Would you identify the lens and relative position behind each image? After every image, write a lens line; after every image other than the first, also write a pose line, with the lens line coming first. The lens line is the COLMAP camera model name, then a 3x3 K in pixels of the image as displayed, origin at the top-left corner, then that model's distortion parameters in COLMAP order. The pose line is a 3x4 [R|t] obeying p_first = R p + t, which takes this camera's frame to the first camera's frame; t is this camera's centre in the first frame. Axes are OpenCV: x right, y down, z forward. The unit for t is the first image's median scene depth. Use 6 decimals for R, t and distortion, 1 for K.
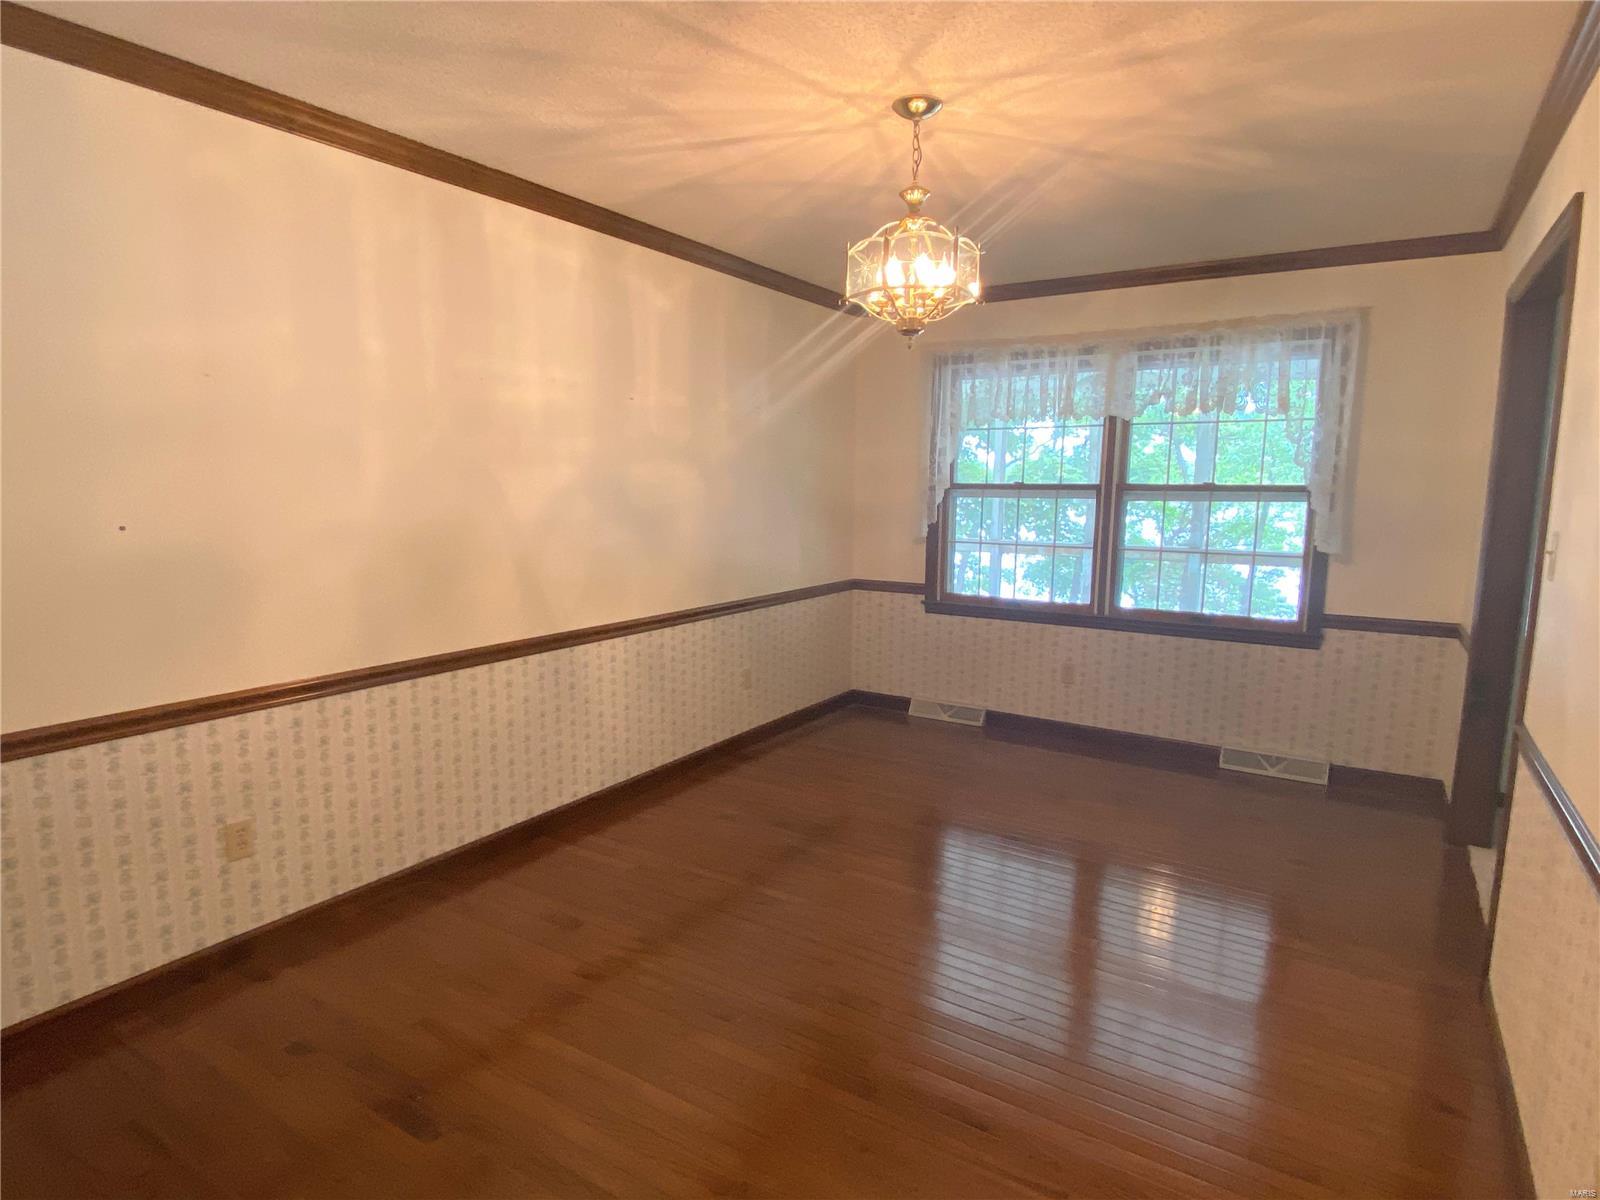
lens RADIAL K [[905.7, 0, 796.1], [0, 905.7, 603.3], [0, 0, 1]] dist [0.021703, 0.000354]
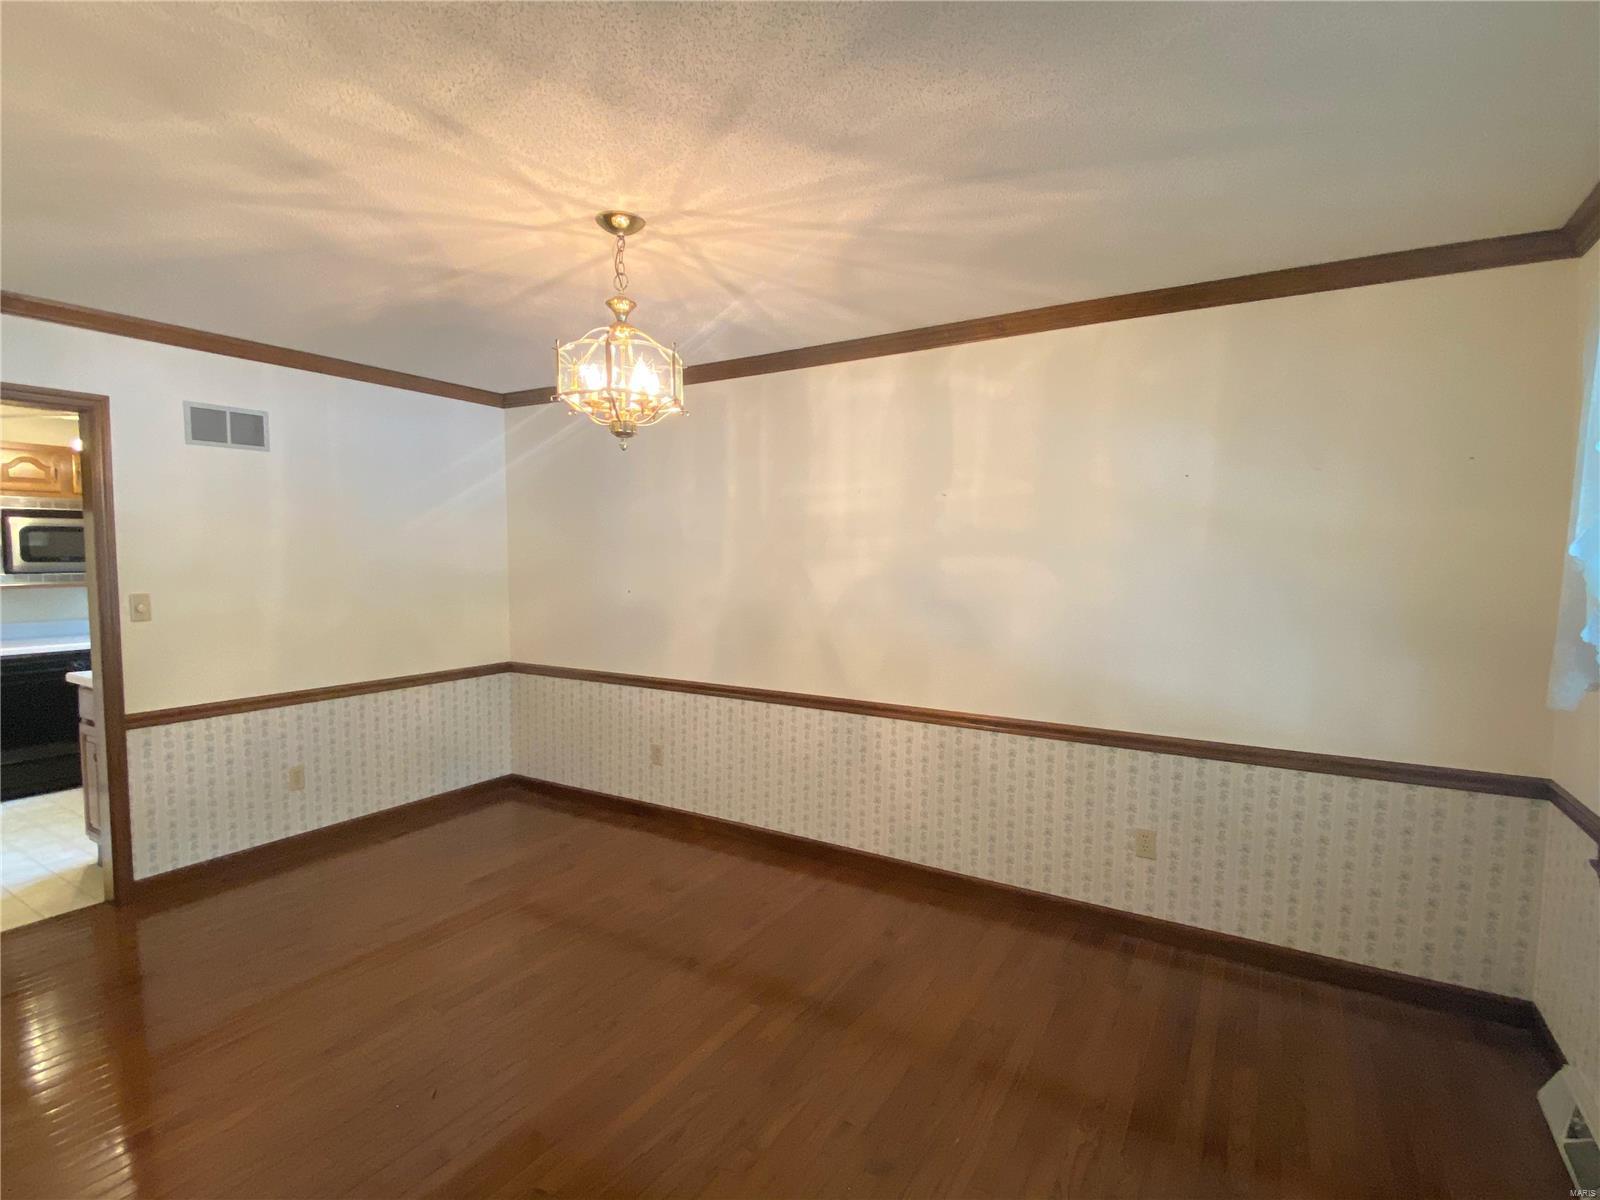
lens RADIAL K [[793.5, 0, 797.0], [0, 793.5, 600.9], [0, 0, 1]] dist [0.040698, -0.000238]
pose [[0.002799, 0.045119, -0.998978, 0.924743], [-0.145901, 0.988310, 0.044228, -0.156463], [0.989295, 0.145628, 0.009349, 1.075521]]
